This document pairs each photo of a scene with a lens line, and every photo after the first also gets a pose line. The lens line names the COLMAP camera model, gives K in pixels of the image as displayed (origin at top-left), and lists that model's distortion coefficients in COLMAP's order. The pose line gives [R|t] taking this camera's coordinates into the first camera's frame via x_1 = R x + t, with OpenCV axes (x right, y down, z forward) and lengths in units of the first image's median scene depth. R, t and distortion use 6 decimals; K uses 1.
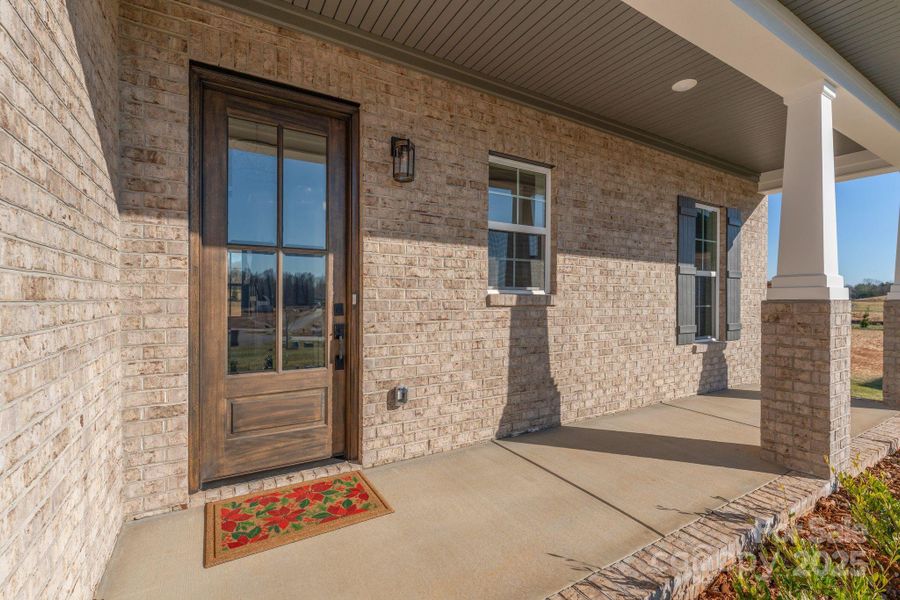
lens RADIAL K [[400.5, 0, 447.2], [0, 400.5, 300.7], [0, 0, 1]] dist [-0.002753, -0.000432]
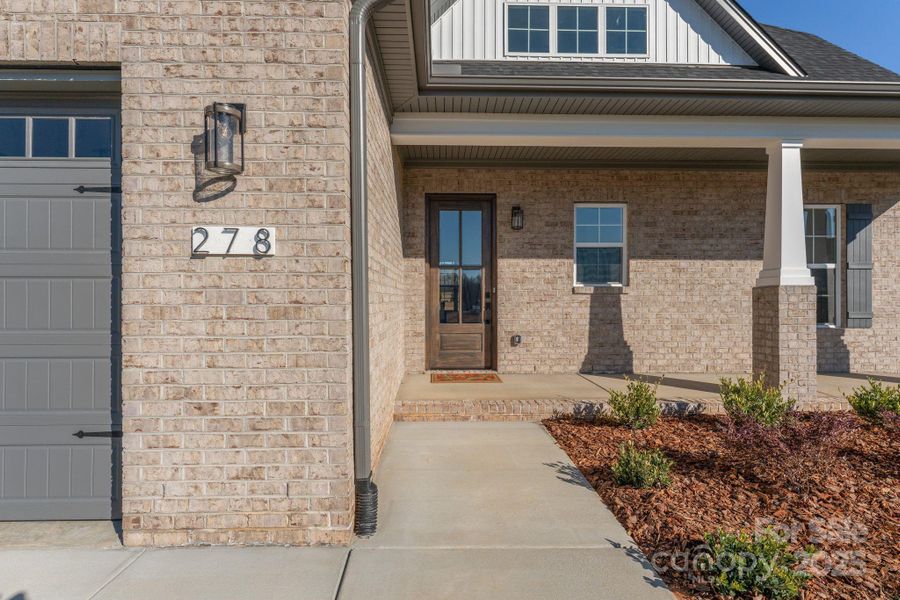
lens RADIAL K [[400.5, 0, 447.1], [0, 400.5, 298.2], [0, 0, 1]] dist [-0.002753, -0.000432]
pose [[0.881564, -0.004999, -0.472038, 0.453940], [0.002049, 0.999975, -0.006764, 0.045700], [0.472060, 0.004996, 0.881552, -0.792119]]
